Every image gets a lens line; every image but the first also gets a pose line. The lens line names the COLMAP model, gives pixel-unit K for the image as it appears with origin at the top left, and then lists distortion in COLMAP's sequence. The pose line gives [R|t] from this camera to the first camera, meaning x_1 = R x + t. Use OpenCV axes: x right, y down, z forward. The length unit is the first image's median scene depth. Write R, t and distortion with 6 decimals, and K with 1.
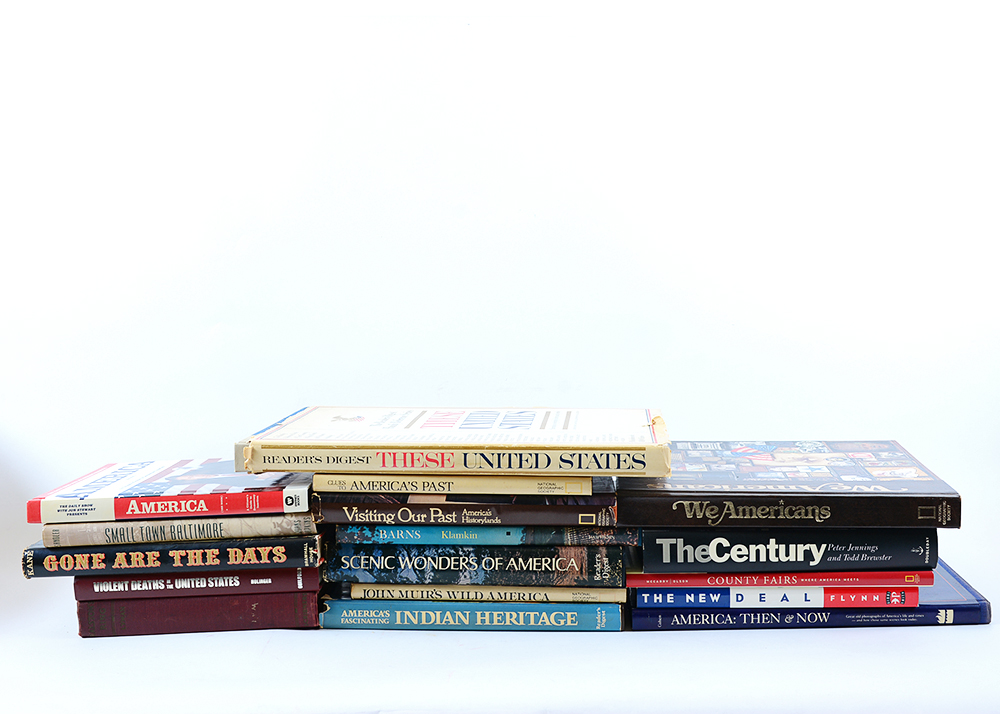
lens RADIAL K [[1321.8, 0, 500.0], [0, 1321.8, 357.0], [0, 0, 1]] dist [-0.010593, -0.056808]
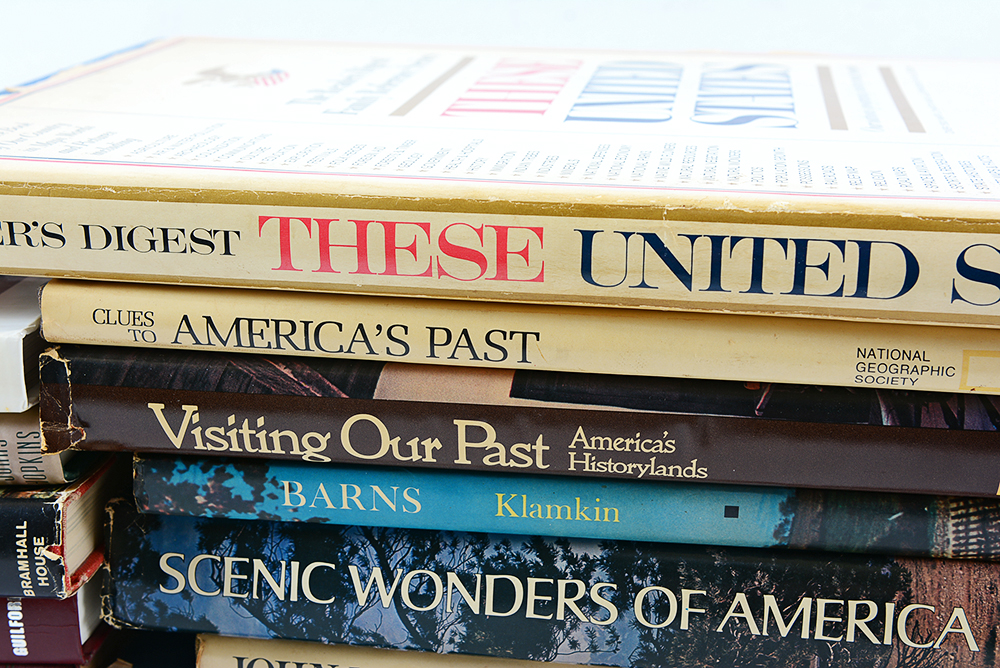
lens RADIAL K [[1566.4, 0, 500.0], [0, 1566.4, 334.0], [0, 0, 1]] dist [0.027426, 0.090491]
pose [[0.997210, 0.032756, -0.067080, -0.021625], [-0.017181, 0.975171, 0.220784, 0.023779], [0.072647, -0.219016, 0.973013, 0.677616]]
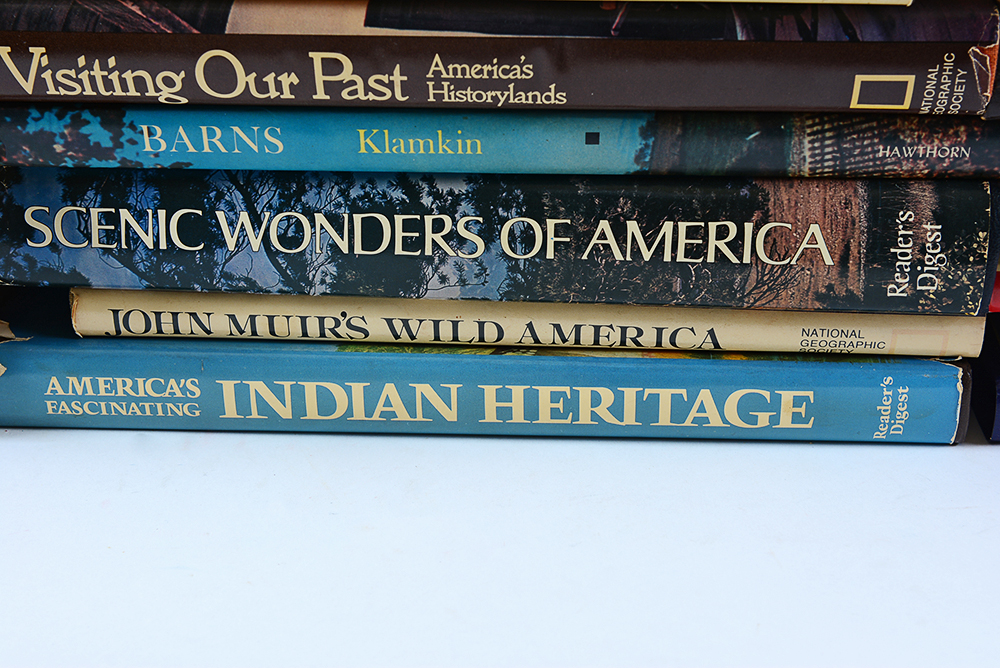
lens RADIAL K [[1566.4, 0, 500.0], [0, 1566.4, 334.0], [0, 0, 1]] dist [0.027426, 0.090491]
pose [[0.999876, 0.002313, -0.015574, -0.008134], [0.003753, 0.925625, 0.378424, 0.045181], [0.015291, -0.378436, 0.925501, 0.671061]]
